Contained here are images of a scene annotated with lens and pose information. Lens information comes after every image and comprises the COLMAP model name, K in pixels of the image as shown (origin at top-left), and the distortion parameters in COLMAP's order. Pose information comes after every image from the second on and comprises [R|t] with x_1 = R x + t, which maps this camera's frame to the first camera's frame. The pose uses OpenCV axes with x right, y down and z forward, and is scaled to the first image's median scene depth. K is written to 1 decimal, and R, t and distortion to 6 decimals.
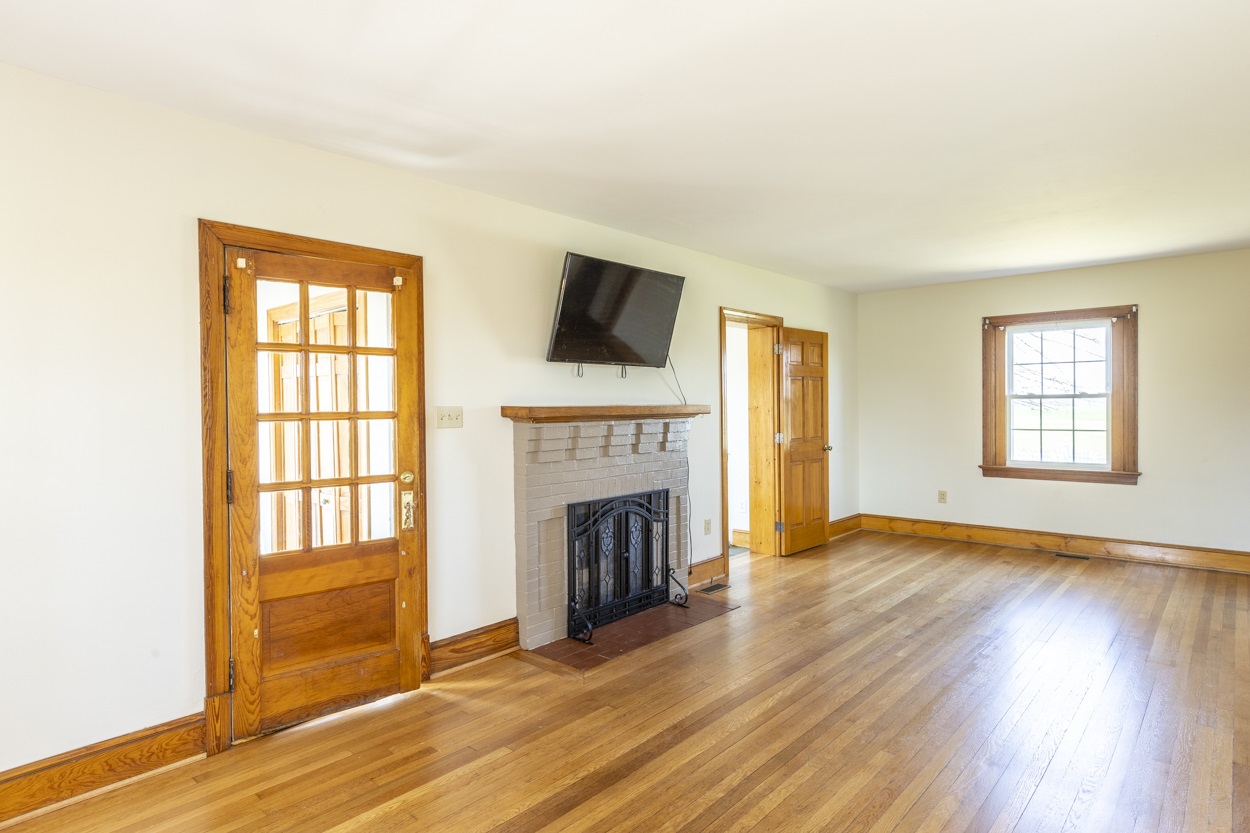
lens RADIAL K [[687.2, 0, 618.3], [0, 687.2, 411.2], [0, 0, 1]] dist [-0.001745, 0.000218]
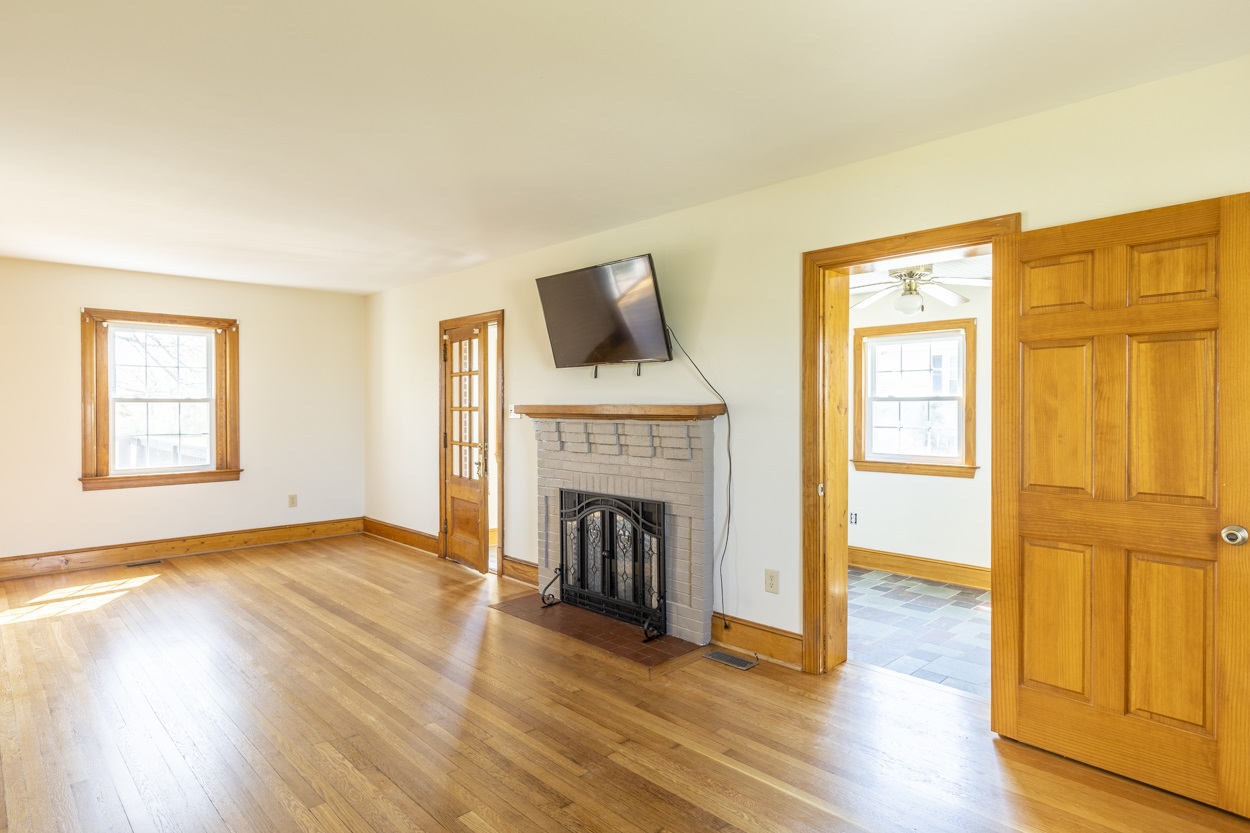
lens RADIAL K [[687.2, 0, 618.3], [0, 687.2, 411.2], [0, 0, 1]] dist [-0.001745, 0.000218]
pose [[-0.074341, 0.018368, -0.997064, 1.059110], [-0.006655, 0.999799, 0.018914, -0.018737], [0.997211, 0.008042, -0.074204, 1.148068]]
